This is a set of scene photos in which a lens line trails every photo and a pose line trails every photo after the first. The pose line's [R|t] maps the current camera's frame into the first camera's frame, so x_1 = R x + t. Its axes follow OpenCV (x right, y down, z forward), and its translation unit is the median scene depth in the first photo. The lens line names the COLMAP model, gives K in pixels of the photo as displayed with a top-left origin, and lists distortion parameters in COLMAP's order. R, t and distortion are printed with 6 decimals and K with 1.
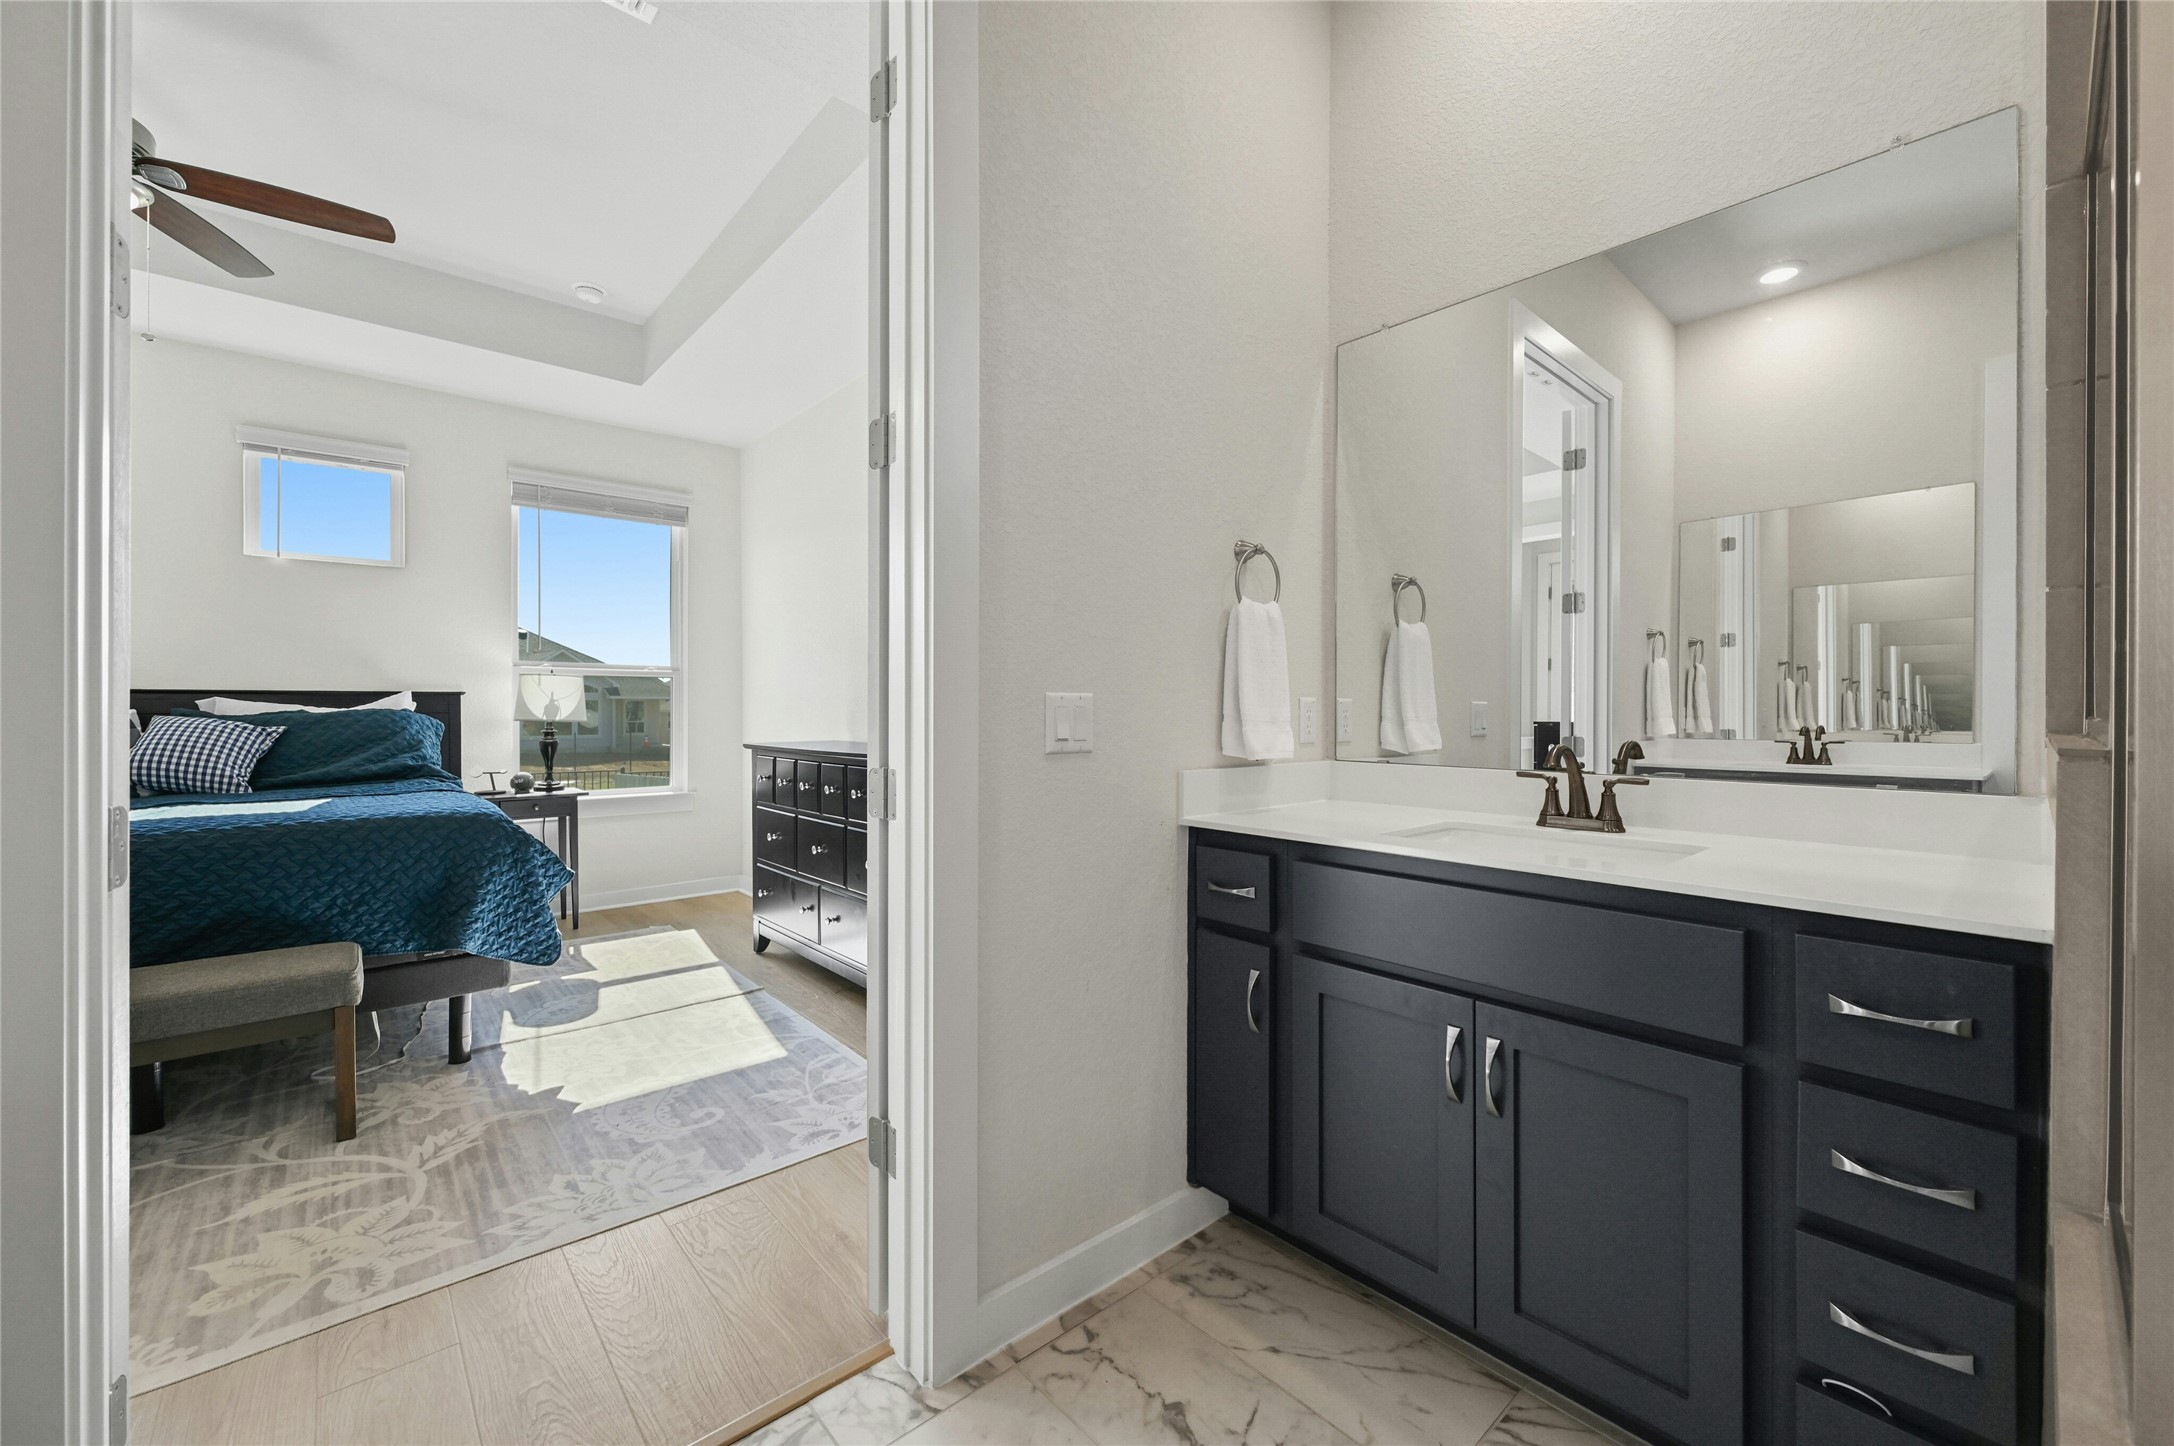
lens RADIAL K [[857.9, 0, 1091.7], [0, 857.9, 716.2], [0, 0, 1]] dist [-0.000776, -0.000669]
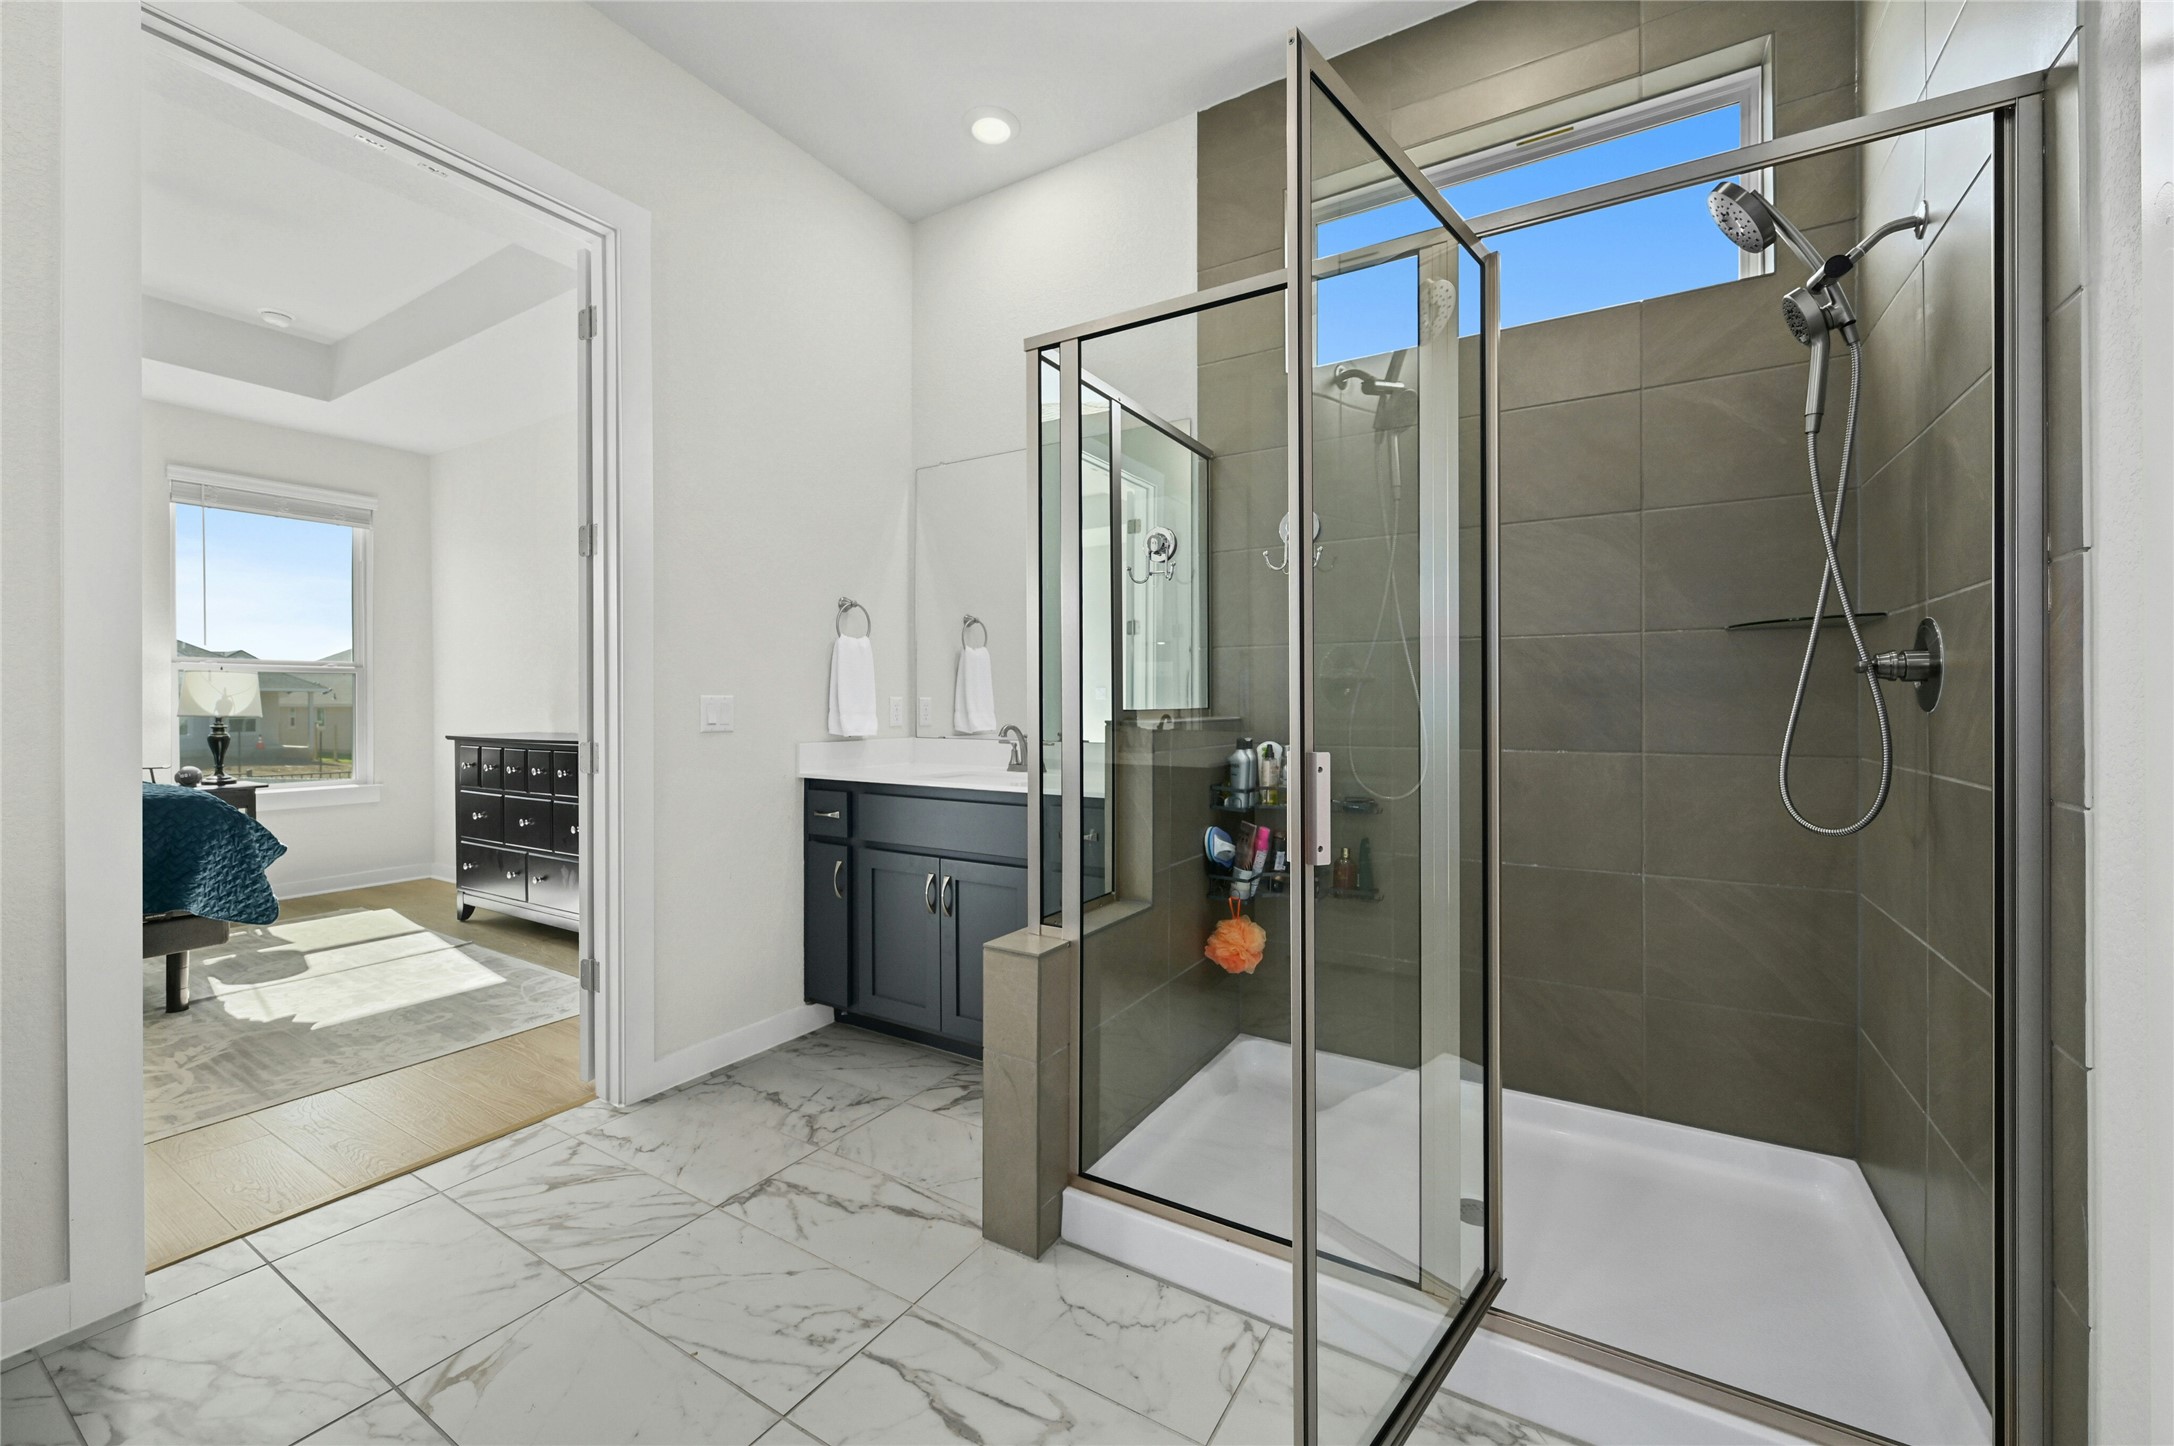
lens RADIAL K [[857.9, 0, 1083.9], [0, 857.9, 709.6], [0, 0, 1]] dist [-0.000776, -0.000669]
pose [[0.957975, -0.004380, 0.286819, 0.130092], [0.004259, 0.999990, 0.001047, 0.000774], [-0.286821, 0.000218, 0.957984, -0.570397]]
